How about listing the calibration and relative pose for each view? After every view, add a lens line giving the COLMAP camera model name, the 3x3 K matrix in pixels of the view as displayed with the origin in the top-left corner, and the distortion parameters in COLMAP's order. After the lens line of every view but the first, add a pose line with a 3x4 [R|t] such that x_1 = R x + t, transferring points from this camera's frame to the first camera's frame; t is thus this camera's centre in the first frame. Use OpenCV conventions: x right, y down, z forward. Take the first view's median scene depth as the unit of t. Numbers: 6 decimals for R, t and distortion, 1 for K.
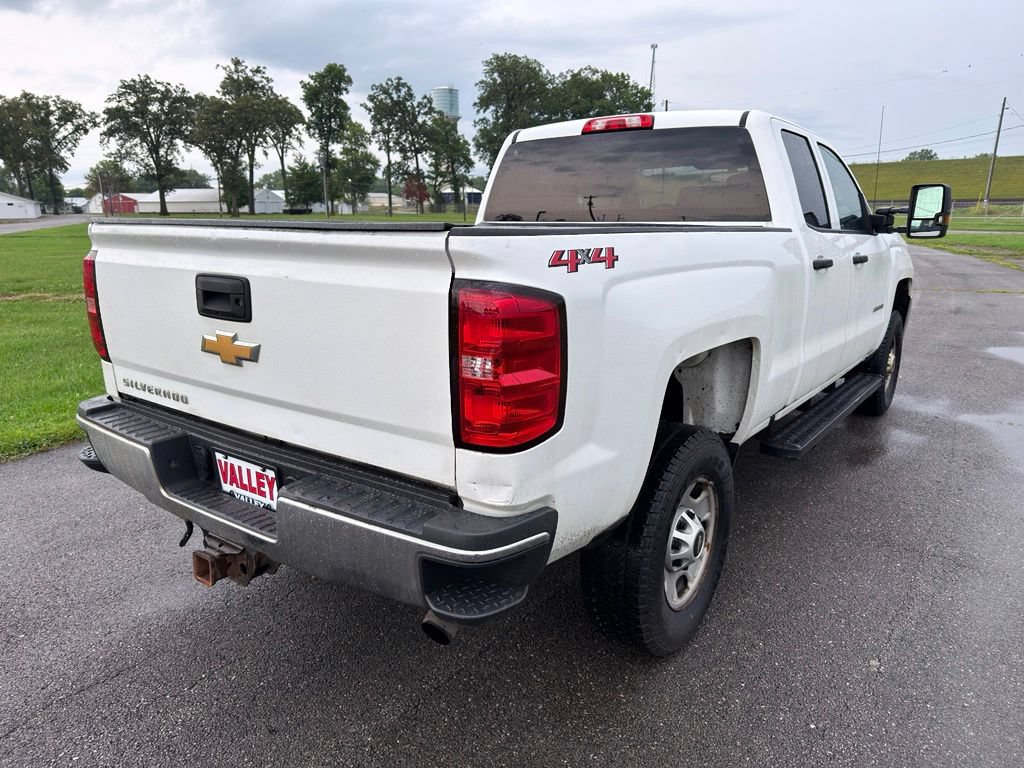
lens RADIAL K [[742.2, 0, 512.0], [0, 742.2, 384.0], [0, 0, 1]] dist [0.000799, -0.005907]
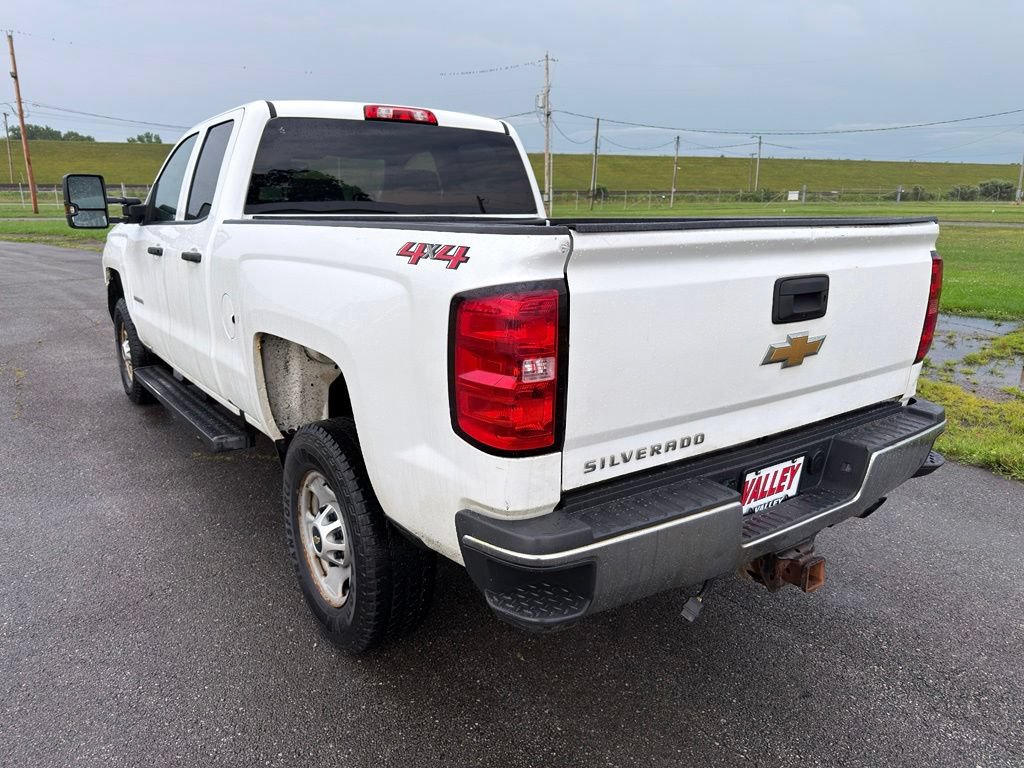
lens RADIAL K [[734.3, 0, 512.0], [0, 734.3, 384.0], [0, 0, 1]] dist [0.011618, 0.001697]
pose [[0.313987, -0.230547, 0.921010, -1.313745], [0.210251, 0.962869, 0.169347, -0.232054], [-0.925854, 0.140470, 0.350801, 0.946853]]
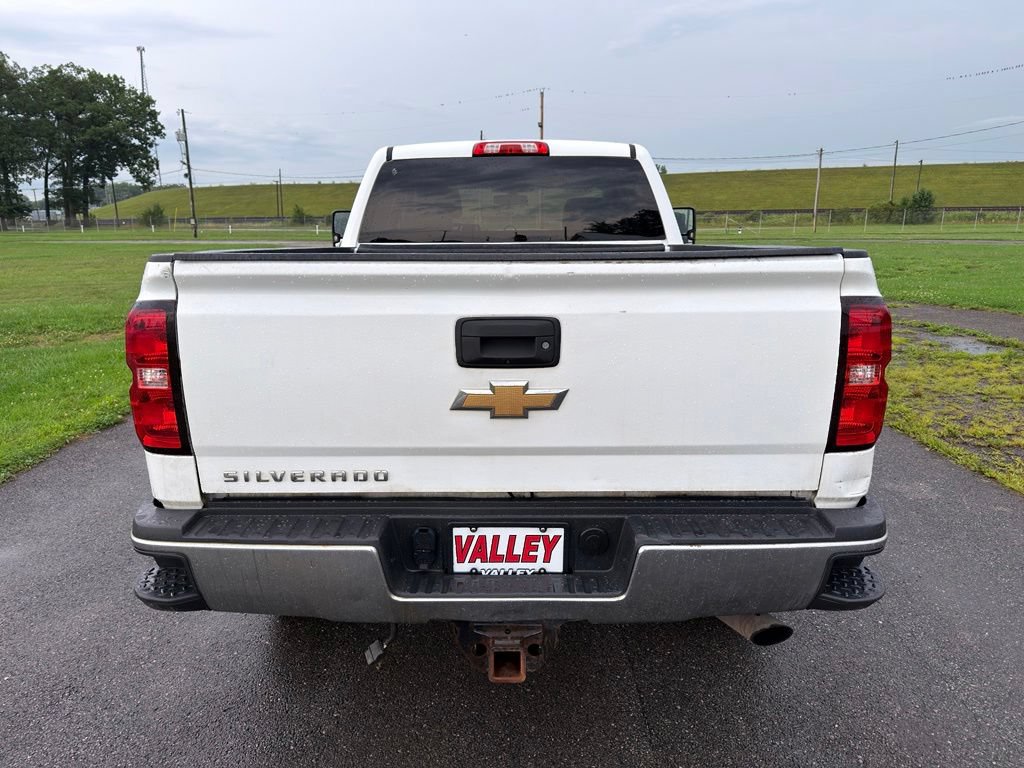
lens RADIAL K [[717.2, 0, 491.4], [0, 717.2, 379.8], [0, 0, 1]] dist [0.099850, -0.091062]
pose [[0.812914, -0.133900, 0.566782, -0.815207], [0.144520, 0.989150, 0.026403, -0.090737], [-0.564168, 0.060449, 0.823444, 0.299061]]
